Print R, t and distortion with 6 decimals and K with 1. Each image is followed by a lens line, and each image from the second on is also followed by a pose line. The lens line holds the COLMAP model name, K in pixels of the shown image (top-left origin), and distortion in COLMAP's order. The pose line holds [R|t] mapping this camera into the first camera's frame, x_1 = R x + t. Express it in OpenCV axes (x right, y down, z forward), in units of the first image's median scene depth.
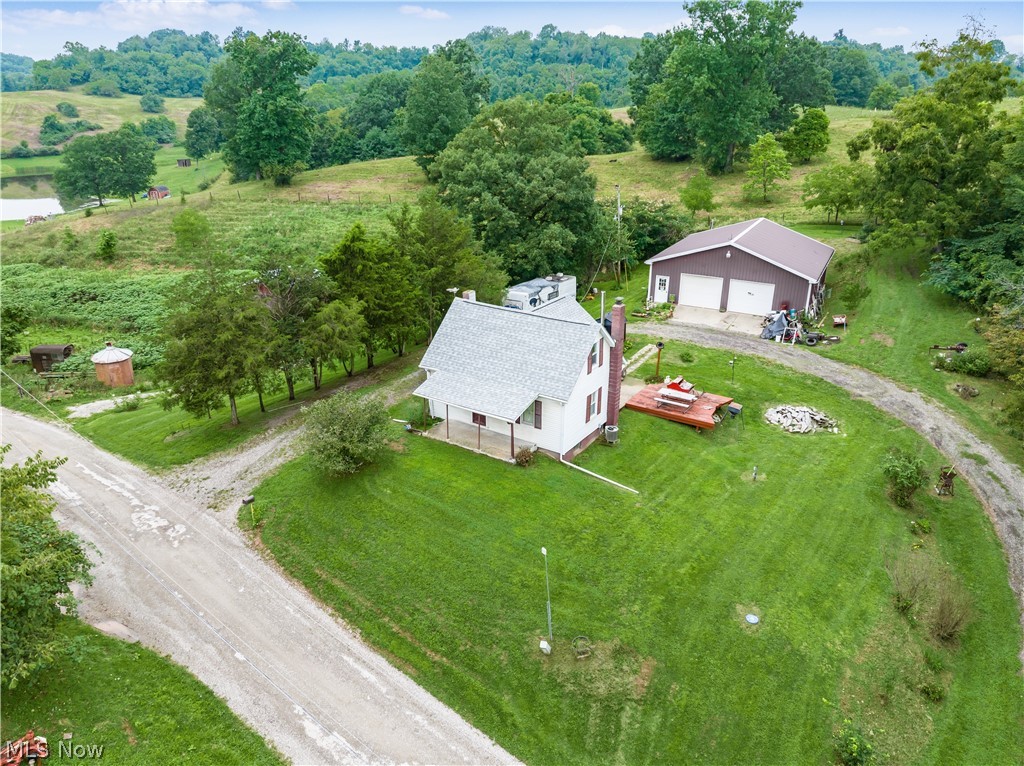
lens RADIAL K [[724.7, 0, 512.0], [0, 724.7, 383.0], [0, 0, 1]] dist [-0.055078, 0.024406]
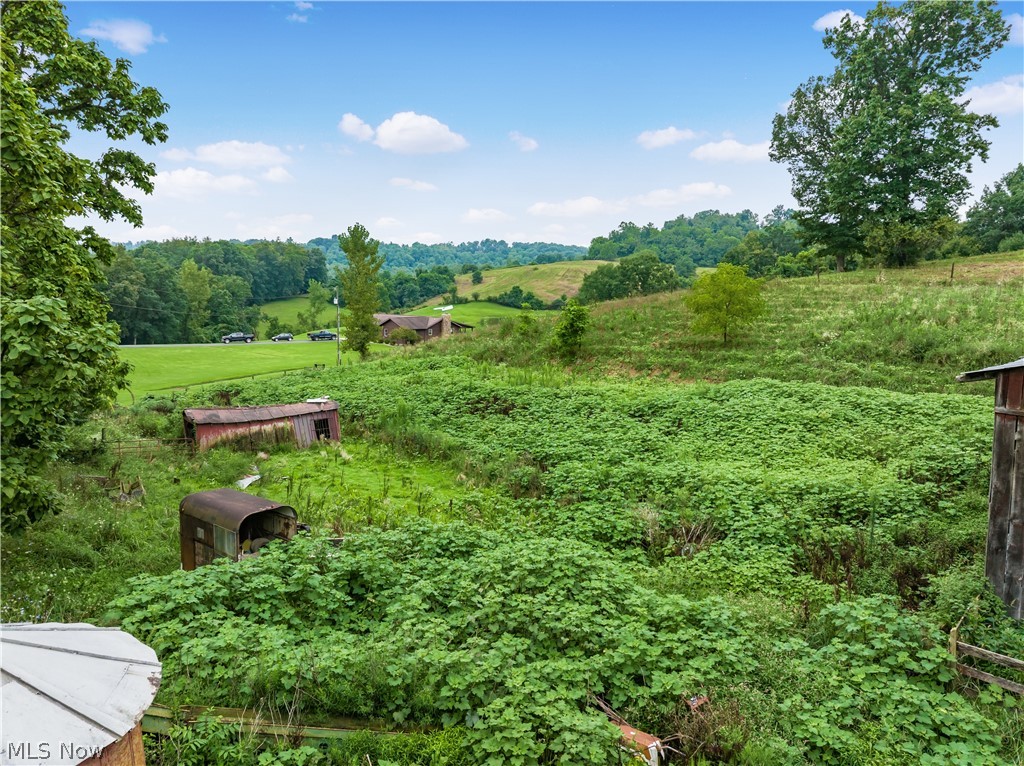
lens RADIAL K [[724.7, 0, 512.0], [0, 724.7, 383.0], [0, 0, 1]] dist [-0.055078, 0.024406]
pose [[0.782738, 0.079205, -0.617290, -0.253831], [-0.231565, 0.957718, -0.170745, -0.048781], [0.577666, 0.276591, 0.767984, 0.550637]]
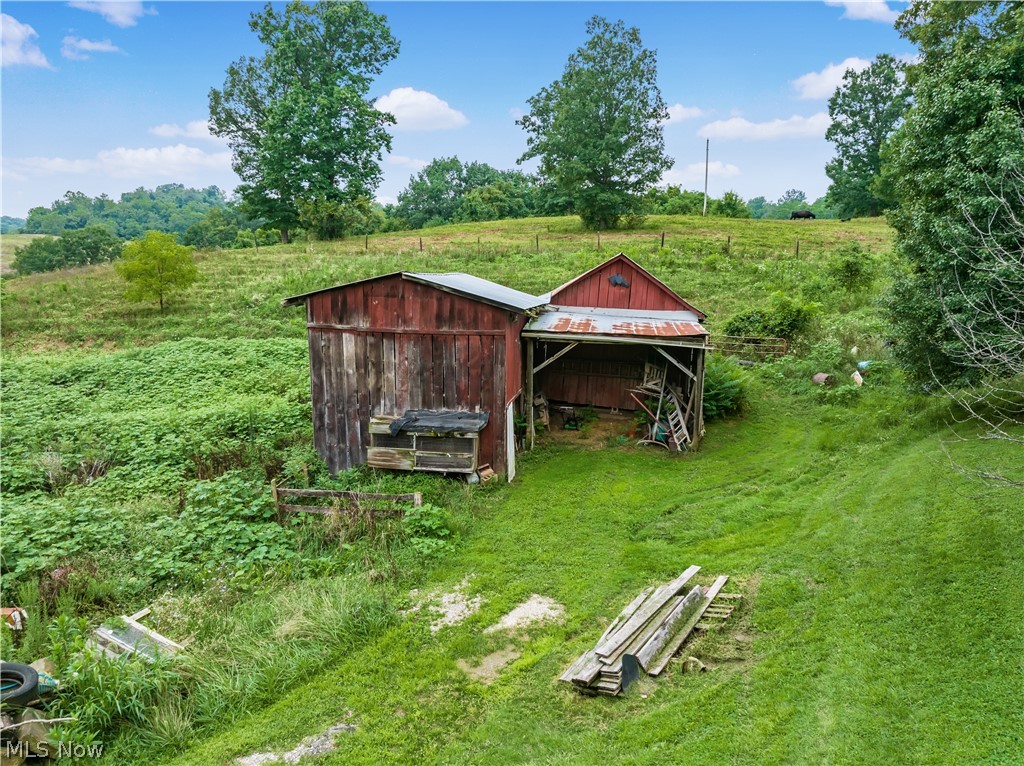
lens RADIAL K [[731.4, 0, 512.0], [0, 731.4, 383.0], [0, 0, 1]] dist [-0.047043, 0.007754]
pose [[0.999886, 0.000534, 0.015087, -0.212674], [0.002894, 0.974050, -0.226314, -0.029988], [-0.014817, 0.226331, 0.973938, 0.526934]]
